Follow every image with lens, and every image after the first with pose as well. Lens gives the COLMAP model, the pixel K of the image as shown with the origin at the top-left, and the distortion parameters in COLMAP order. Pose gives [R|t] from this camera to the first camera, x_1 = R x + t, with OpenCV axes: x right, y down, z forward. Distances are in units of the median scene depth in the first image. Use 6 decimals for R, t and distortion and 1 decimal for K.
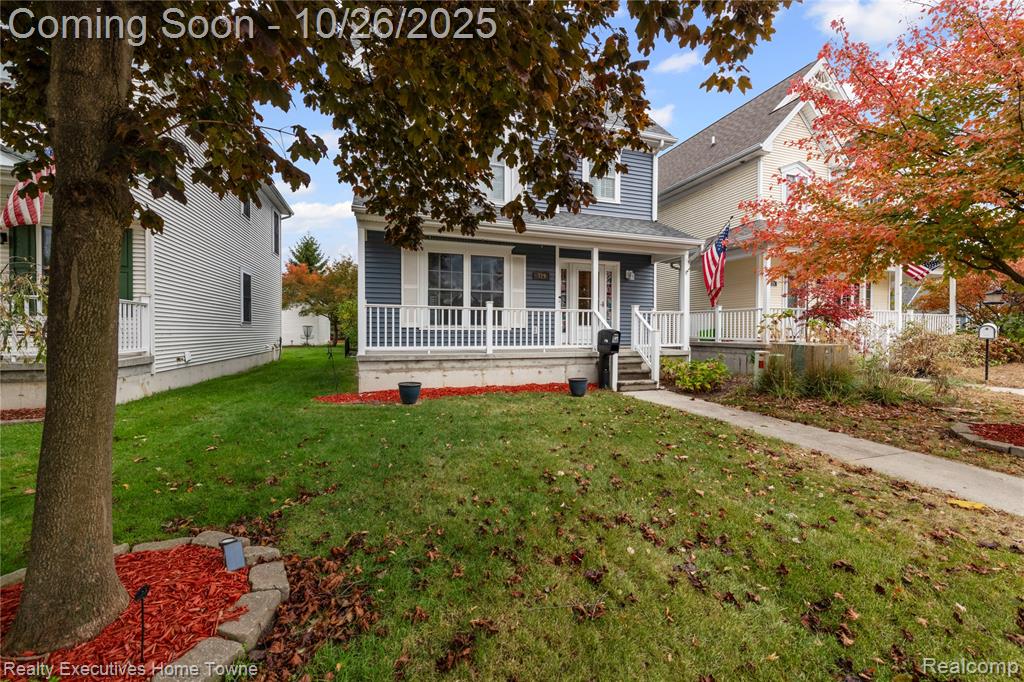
lens RADIAL K [[409.0, 0, 518.7], [0, 409.0, 331.3], [0, 0, 1]] dist [0.007926, 0.000032]
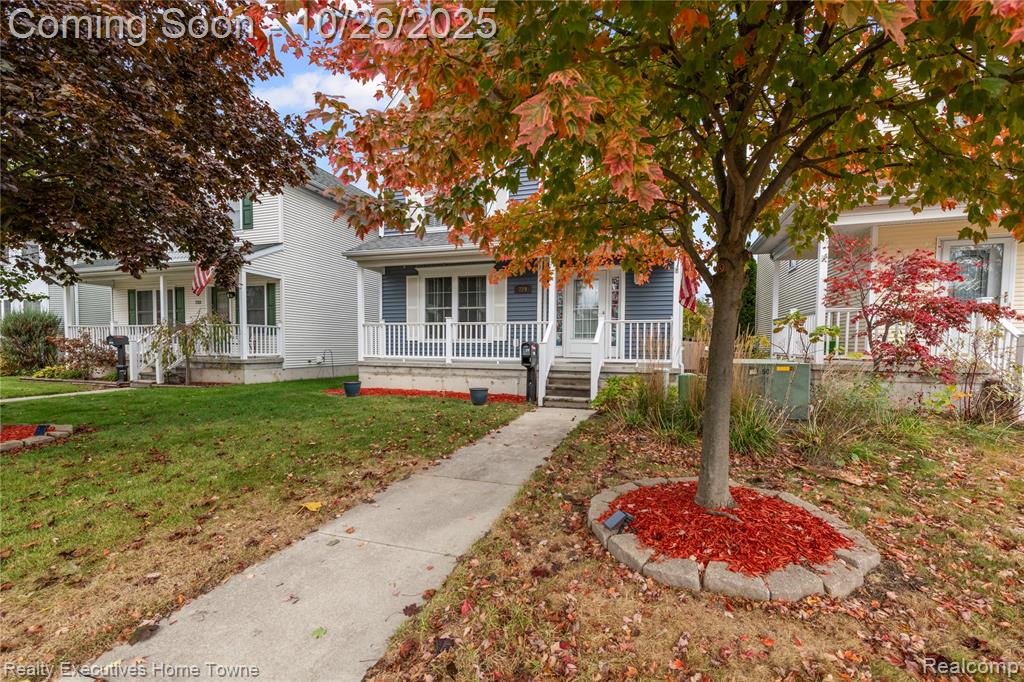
lens RADIAL K [[409.0, 0, 515.8], [0, 409.0, 349.8], [0, 0, 1]] dist [0.007926, 0.000032]
pose [[0.807367, 0.009356, -0.589976, 0.718100], [-0.004544, 0.999943, 0.009638, 0.005469], [0.590033, -0.005100, 0.807363, 0.185677]]
